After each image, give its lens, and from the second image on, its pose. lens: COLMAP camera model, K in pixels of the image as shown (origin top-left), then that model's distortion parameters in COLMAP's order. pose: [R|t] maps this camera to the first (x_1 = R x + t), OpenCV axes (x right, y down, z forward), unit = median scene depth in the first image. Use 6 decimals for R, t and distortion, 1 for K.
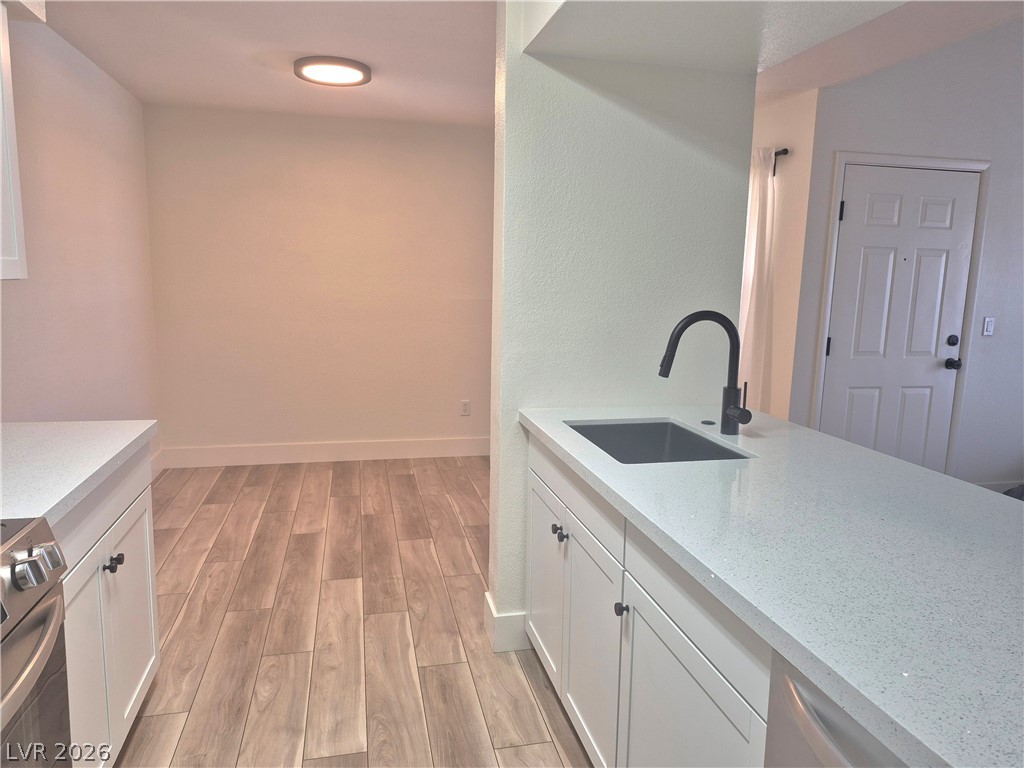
lens RADIAL K [[697.9, 0, 515.5], [0, 697.9, 376.4], [0, 0, 1]] dist [0.088155, -0.100600]
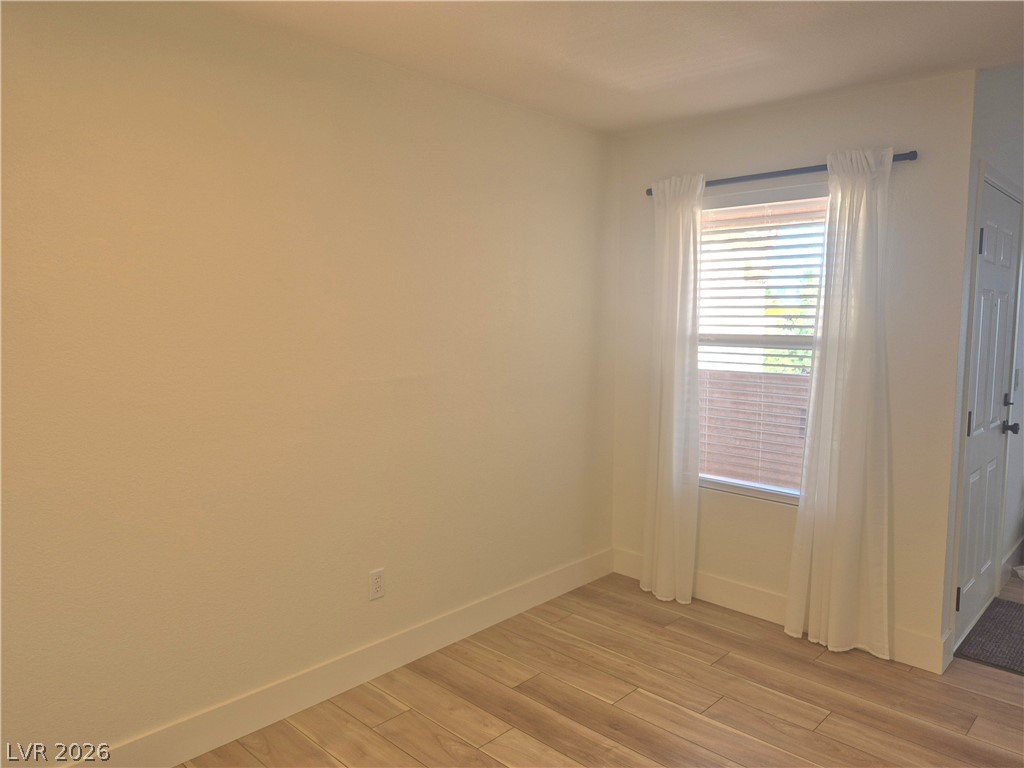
lens RADIAL K [[697.9, 0, 515.5], [0, 697.9, 376.4], [0, 0, 1]] dist [0.088155, -0.100600]
pose [[0.835222, -0.064532, 0.546114, -0.338720], [0.093529, 0.995292, -0.025431, -0.112261], [-0.541901, 0.072318, 0.837325, 0.613502]]
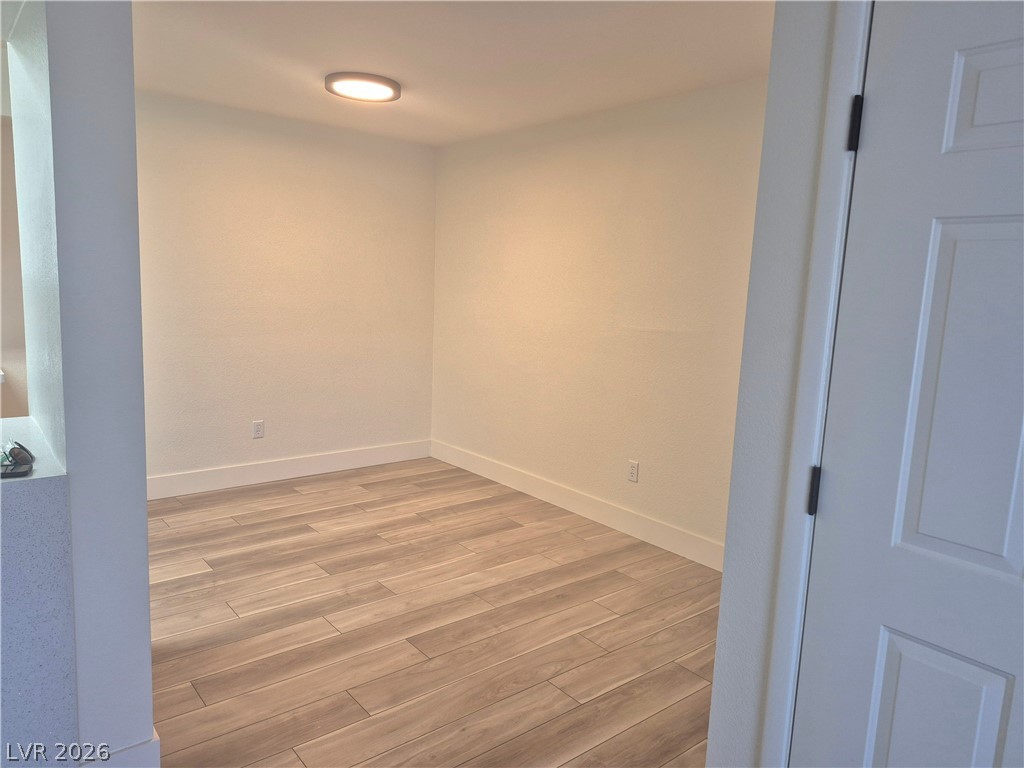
lens RADIAL K [[697.9, 0, 515.5], [0, 697.9, 376.4], [0, 0, 1]] dist [0.088155, -0.100600]
pose [[0.459196, 0.118393, -0.880410, 0.669188], [-0.161006, 0.985757, 0.048584, -0.092196], [0.873622, 0.119442, 0.471718, 0.655583]]
